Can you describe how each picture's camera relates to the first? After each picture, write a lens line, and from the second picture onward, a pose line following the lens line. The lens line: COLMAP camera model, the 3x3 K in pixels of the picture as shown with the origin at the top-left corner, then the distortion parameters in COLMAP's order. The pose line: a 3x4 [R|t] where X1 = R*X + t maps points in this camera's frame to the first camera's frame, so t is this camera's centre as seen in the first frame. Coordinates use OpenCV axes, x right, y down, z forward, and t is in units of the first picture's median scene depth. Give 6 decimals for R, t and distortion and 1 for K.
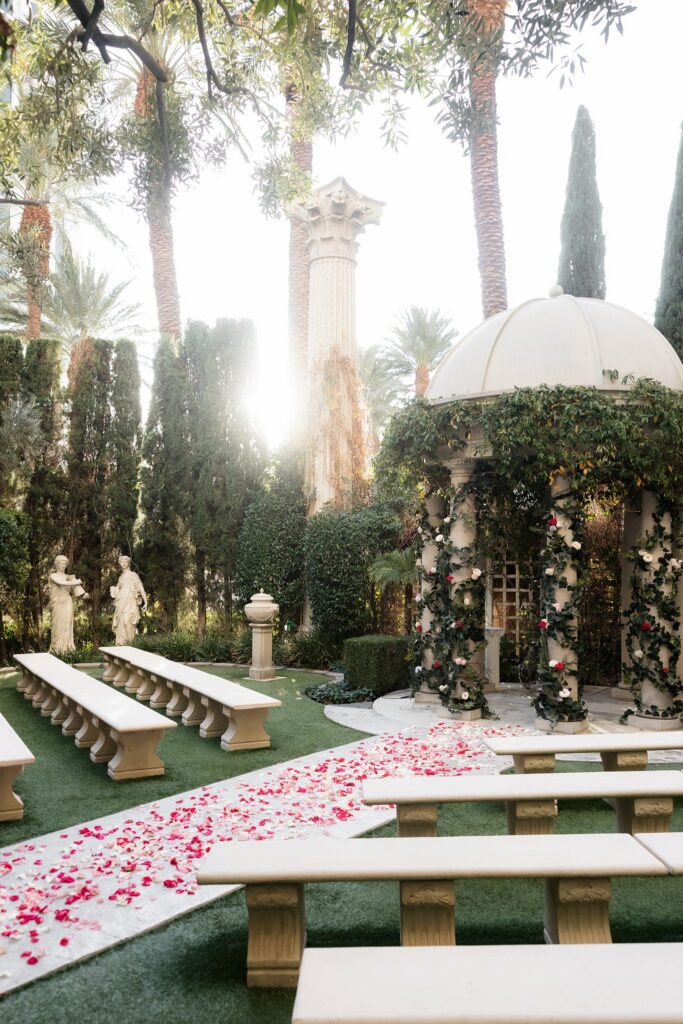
lens RADIAL K [[908.7, 0, 337.9], [0, 908.7, 521.0], [0, 0, 1]] dist [0.002370, -0.001553]
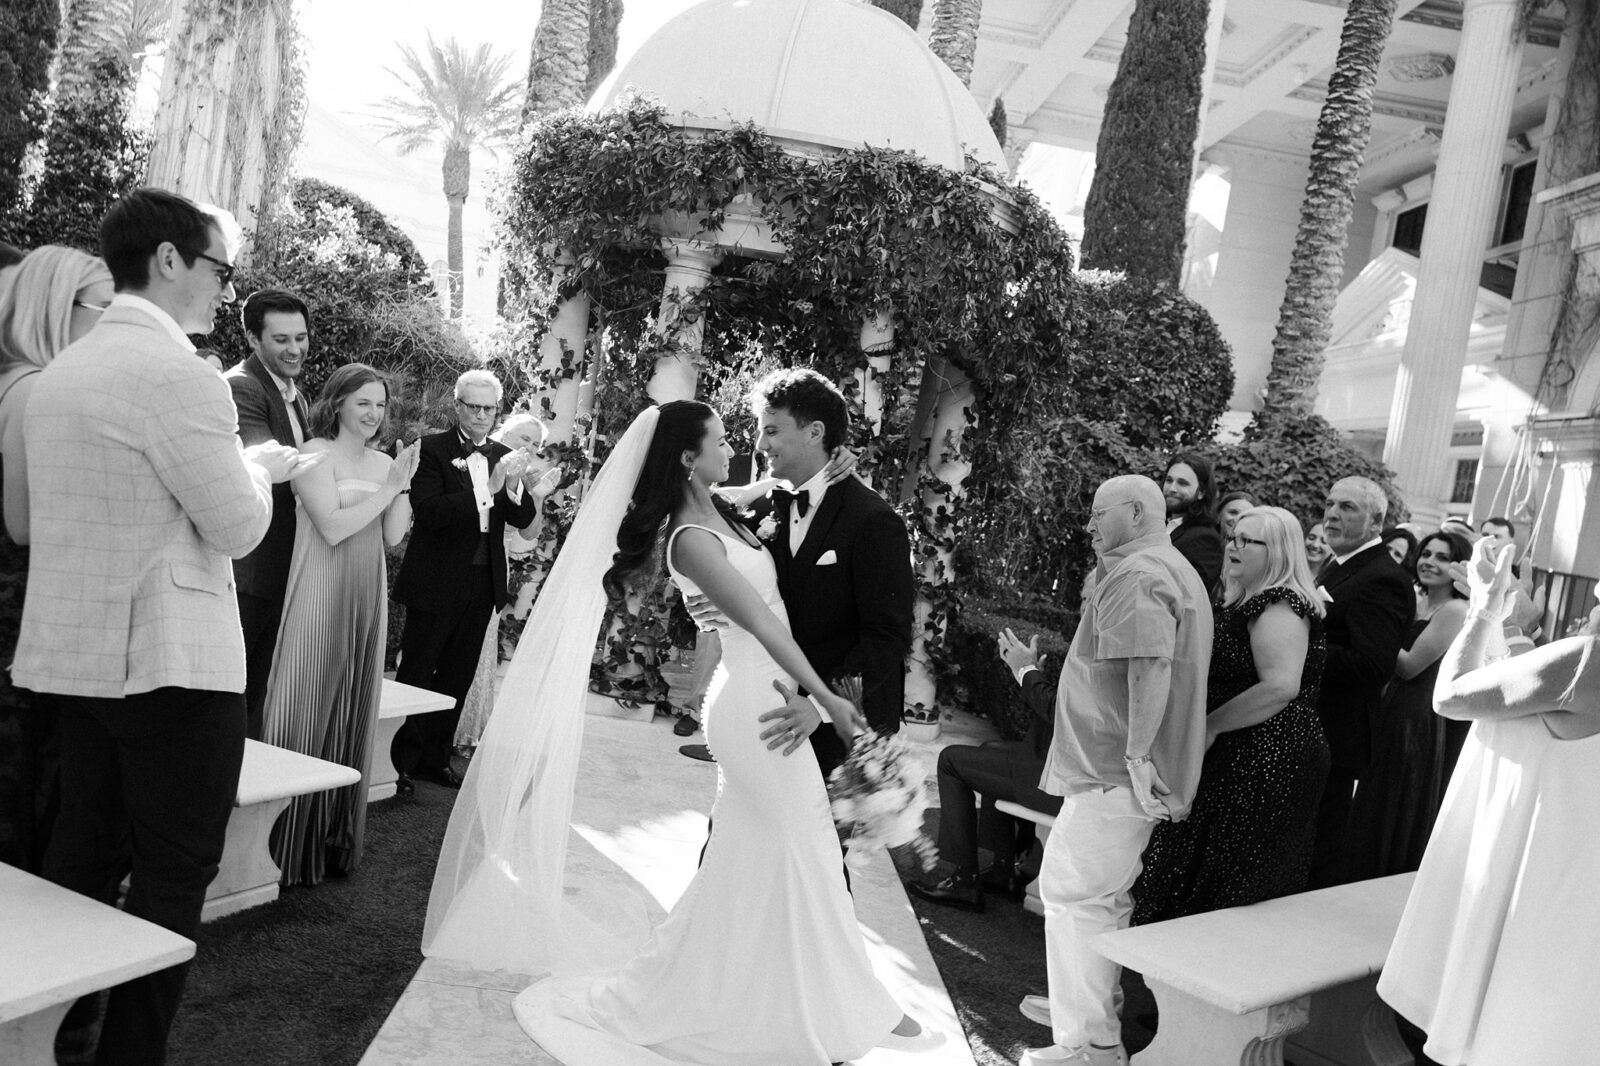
lens RADIAL K [[1272.9, 0, 816.6], [0, 1272.9, 549.2], [0, 0, 1]] dist [-0.007616, 0.017794]
pose [[0.755892, 0.089448, 0.648558, -0.193659], [-0.180834, 0.980610, 0.075518, 0.026952], [-0.629227, -0.174364, 0.757410, 0.247470]]
